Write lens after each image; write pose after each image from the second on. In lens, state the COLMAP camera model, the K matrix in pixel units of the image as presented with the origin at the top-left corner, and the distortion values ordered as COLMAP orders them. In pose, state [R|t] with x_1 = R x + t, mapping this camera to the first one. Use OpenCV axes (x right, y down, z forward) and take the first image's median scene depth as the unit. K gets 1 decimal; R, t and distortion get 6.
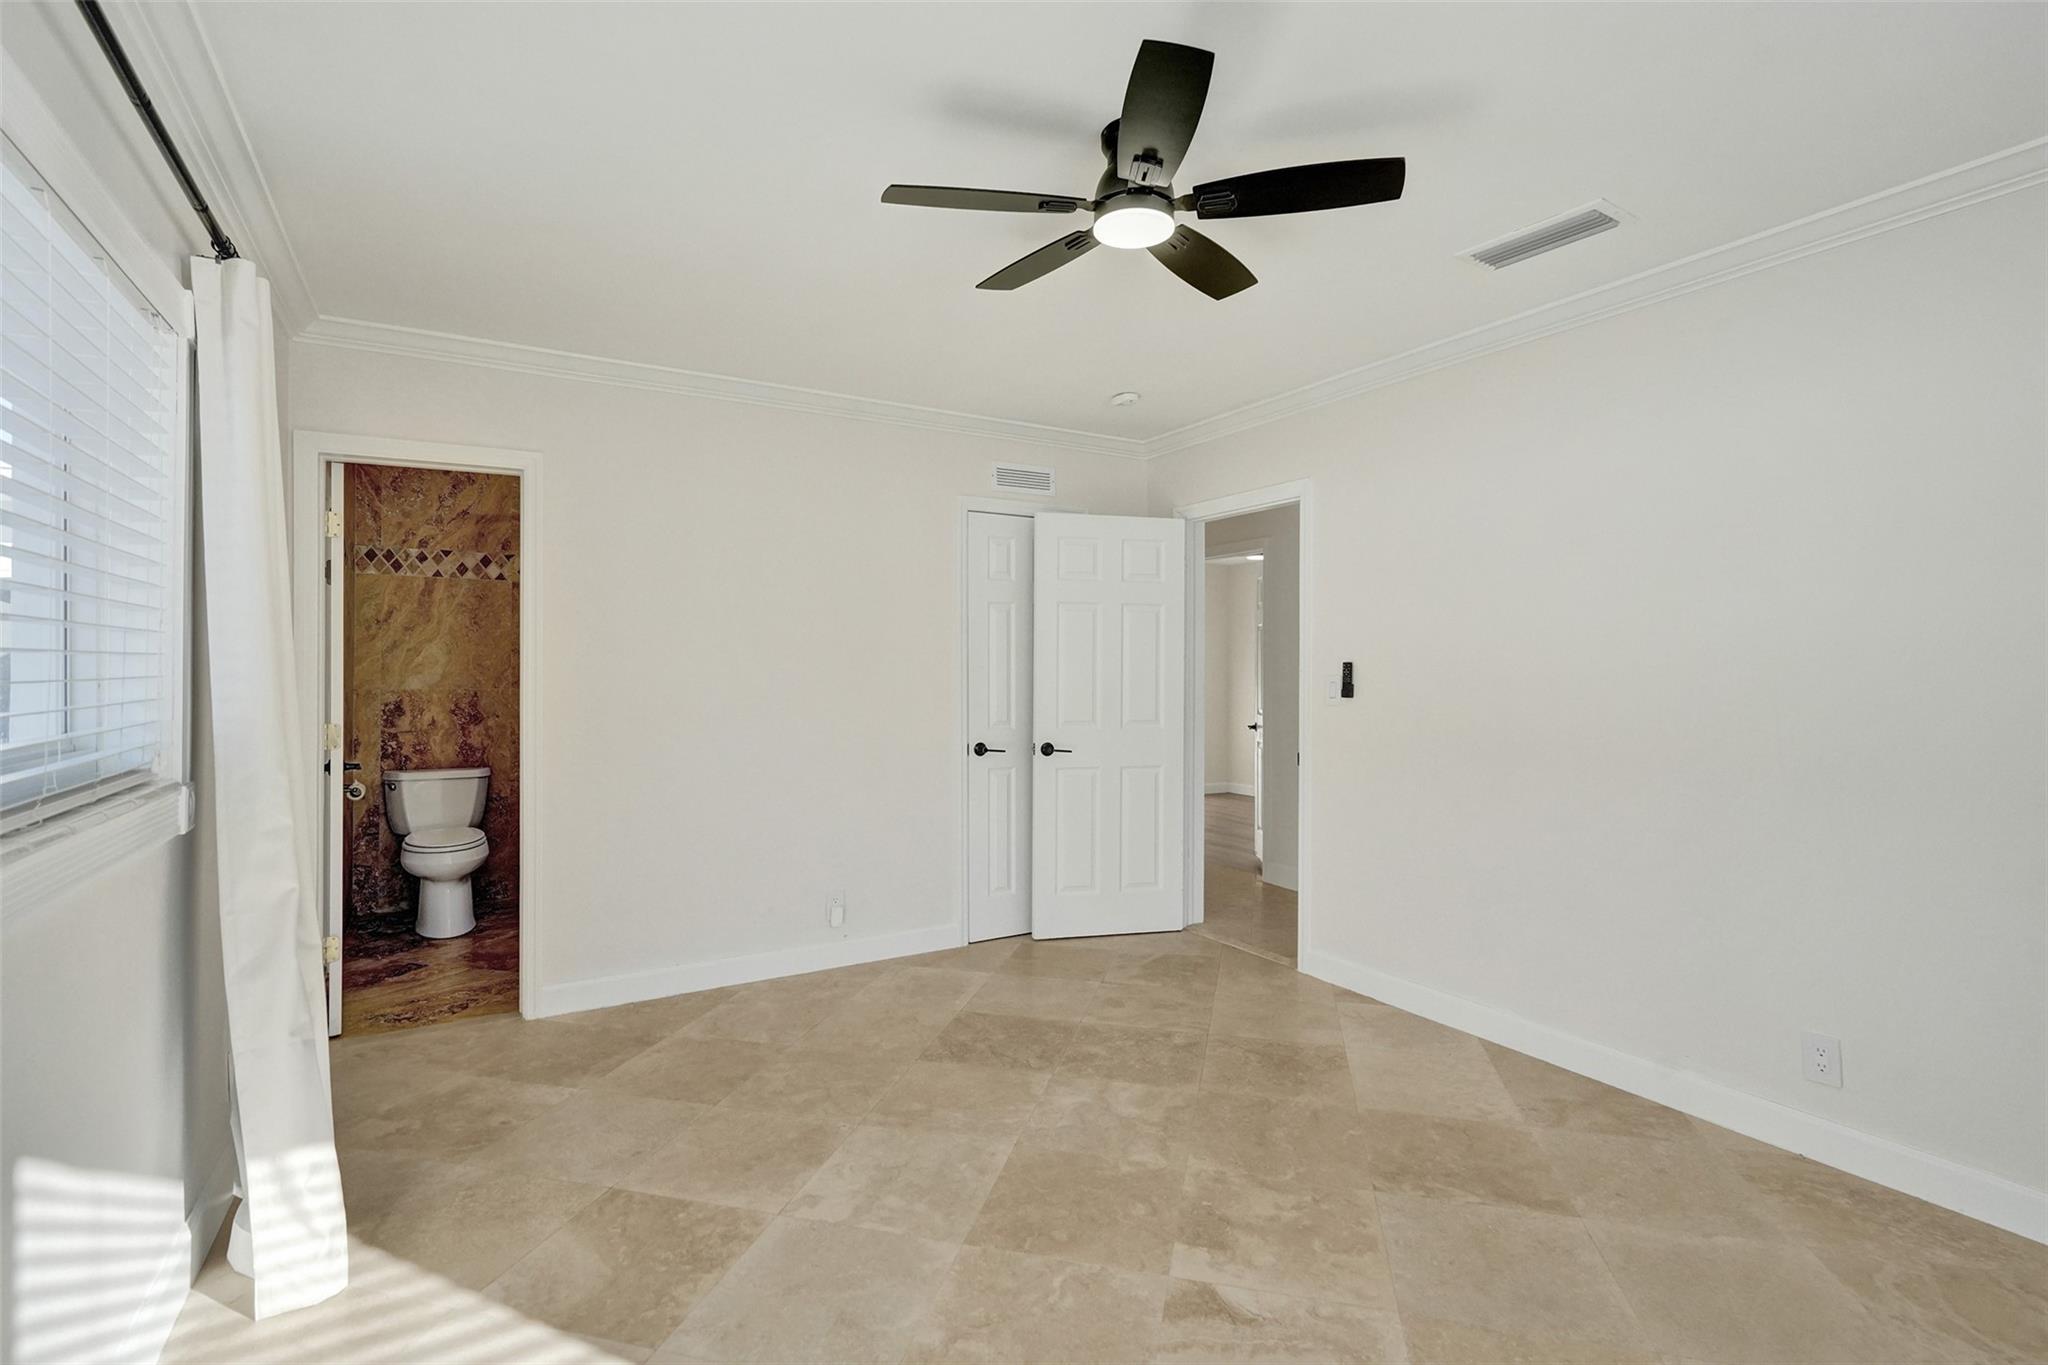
lens RADIAL K [[944.5, 0, 1028.1], [0, 944.5, 671.9], [0, 0, 1]] dist [-0.008340, 0.001928]
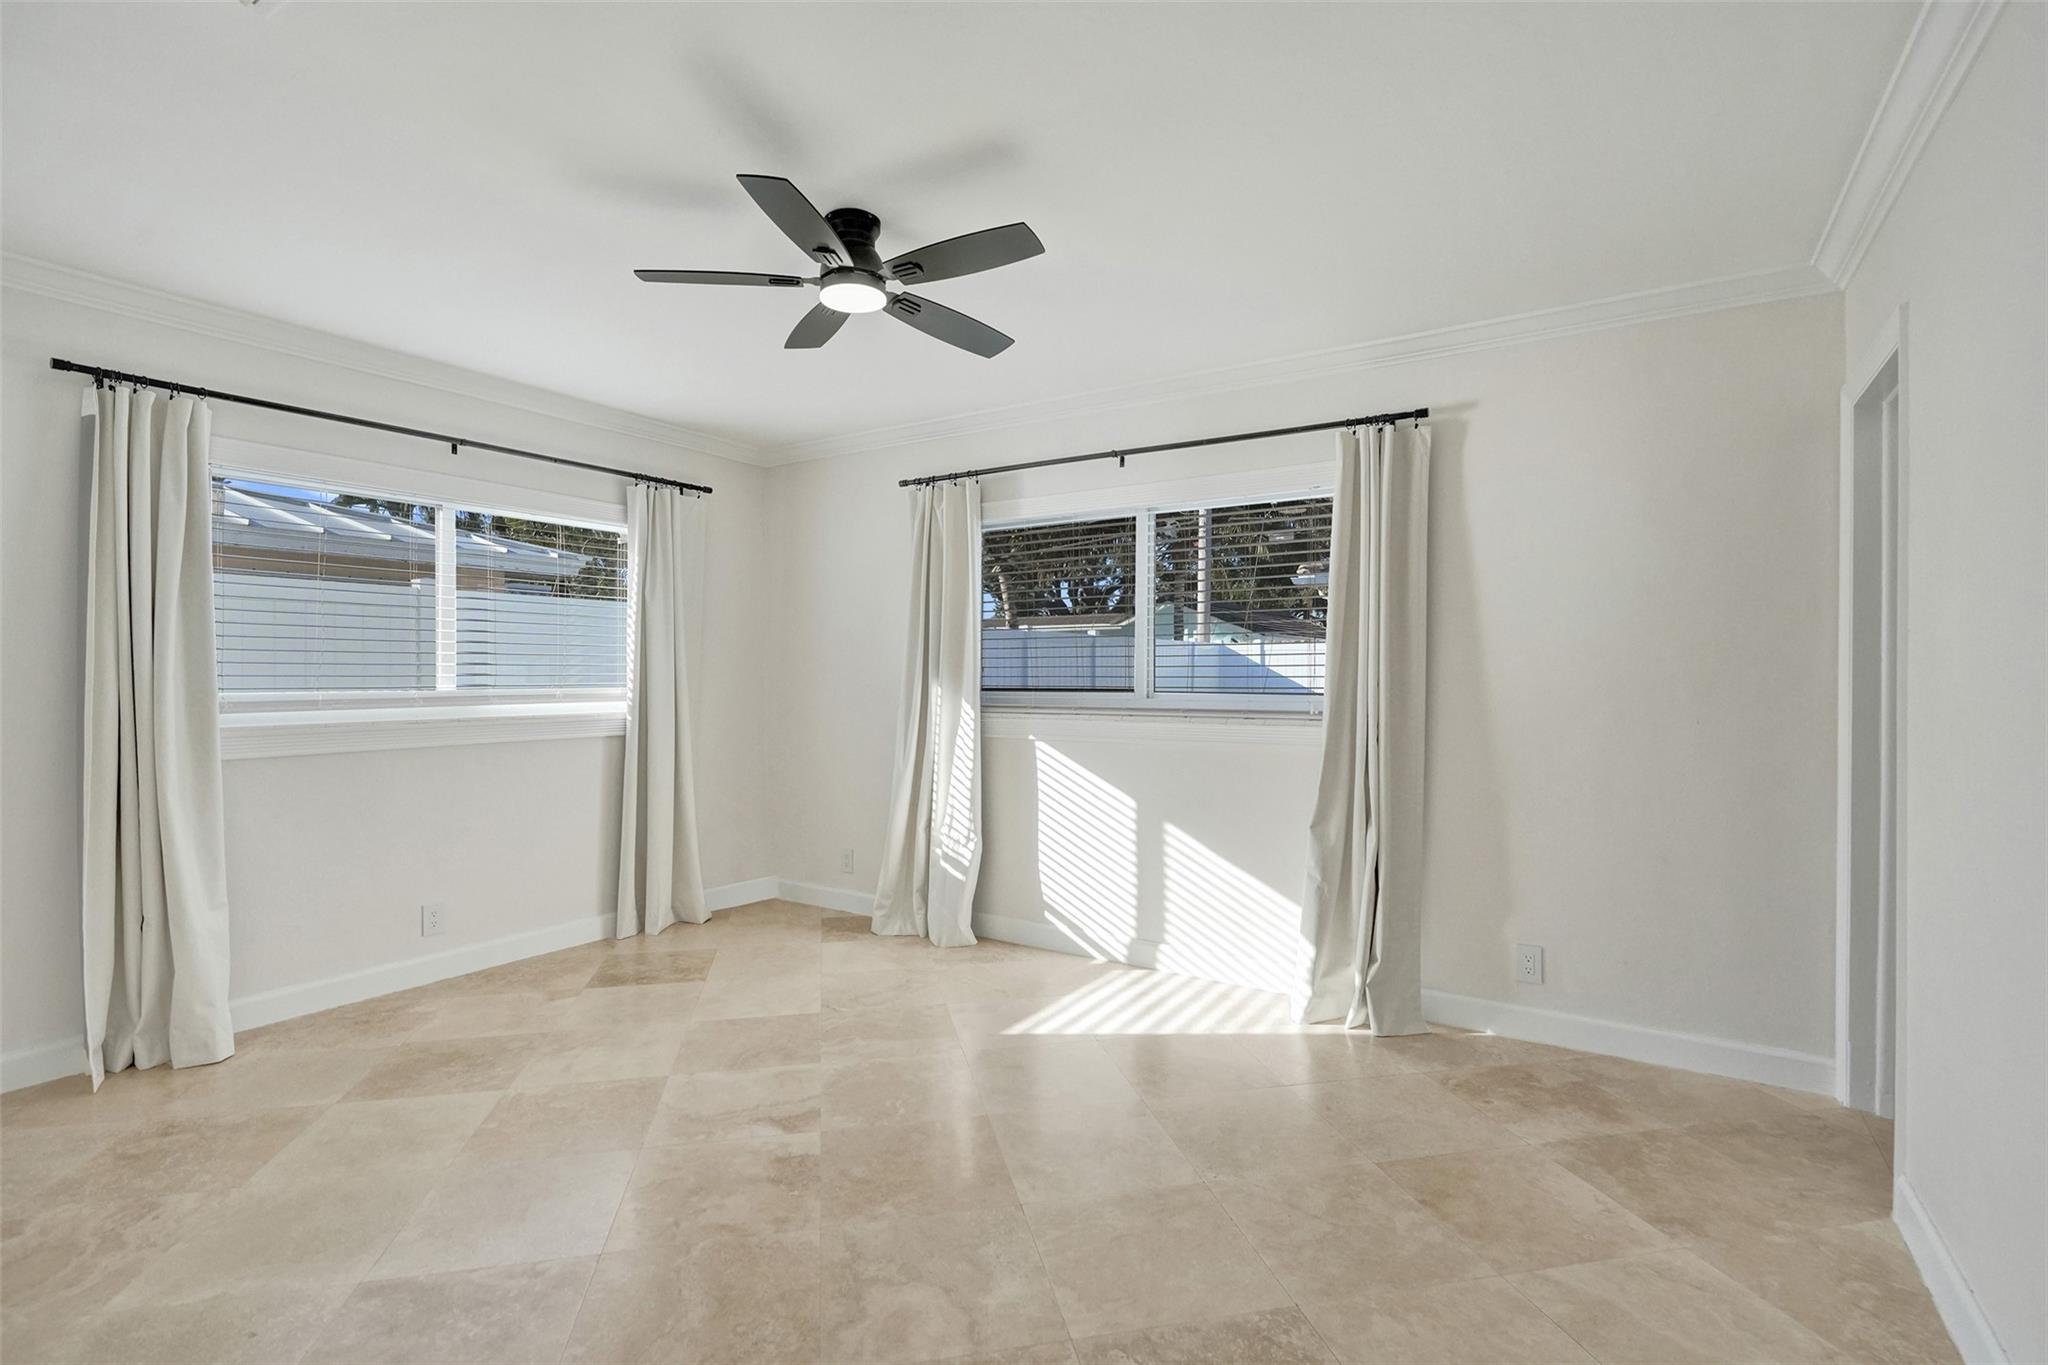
lens RADIAL K [[944.5, 0, 1024.2], [0, 944.5, 683.9], [0, 0, 1]] dist [-0.008340, 0.001928]
pose [[-0.897535, 0.002112, -0.440938, 0.351941], [-0.003003, 0.999936, 0.010902, 0.014216], [0.440933, 0.011109, -0.897471, 1.714269]]
